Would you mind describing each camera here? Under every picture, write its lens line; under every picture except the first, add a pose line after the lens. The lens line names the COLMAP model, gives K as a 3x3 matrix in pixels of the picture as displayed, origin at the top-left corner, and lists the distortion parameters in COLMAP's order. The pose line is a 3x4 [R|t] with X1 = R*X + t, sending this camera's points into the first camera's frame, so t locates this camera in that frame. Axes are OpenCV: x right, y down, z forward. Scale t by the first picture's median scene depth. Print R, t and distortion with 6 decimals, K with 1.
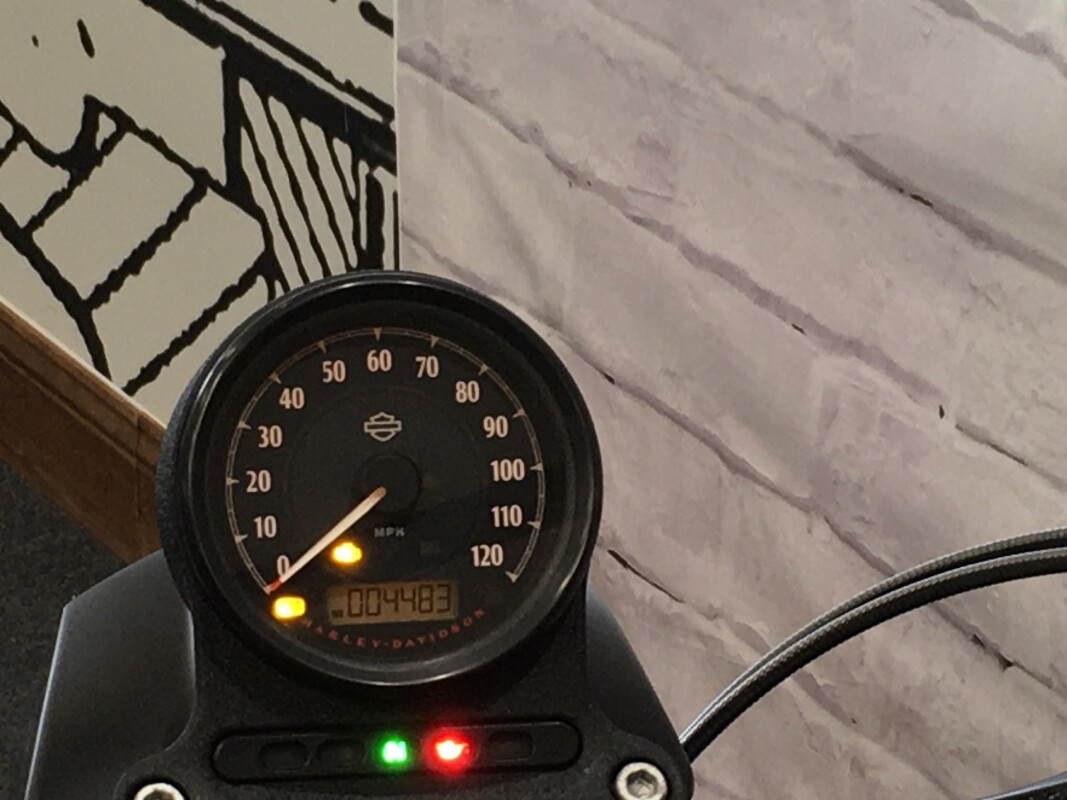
lens RADIAL K [[4152.6, 0, 533.5], [0, 4152.6, 400.0], [0, 0, 1]] dist [-0.051970, 0.000000]
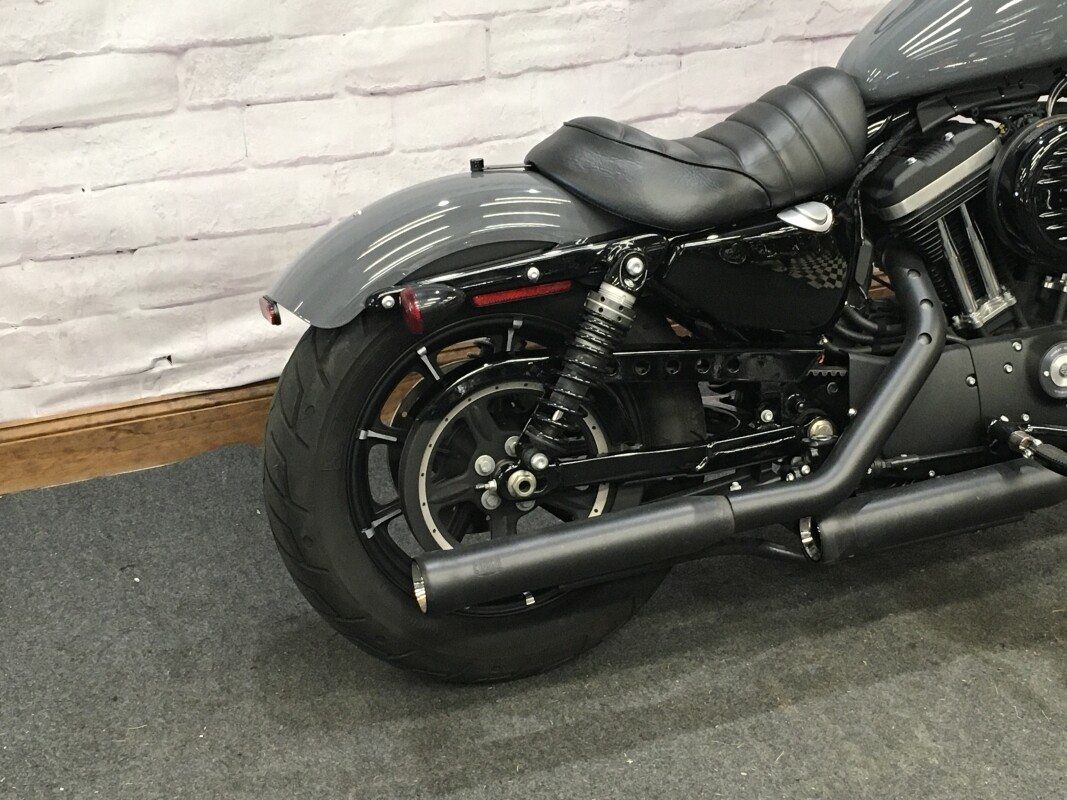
lens RADIAL K [[1791.7, 0, 530.2], [0, 1791.7, 399.4], [0, 0, 1]] dist [0.056177, 0.000000]
pose [[0.230711, -0.432461, 0.871636, -1.062539], [0.461873, 0.837123, 0.293085, -0.105631], [-0.856415, 0.334967, 0.392876, 0.210250]]
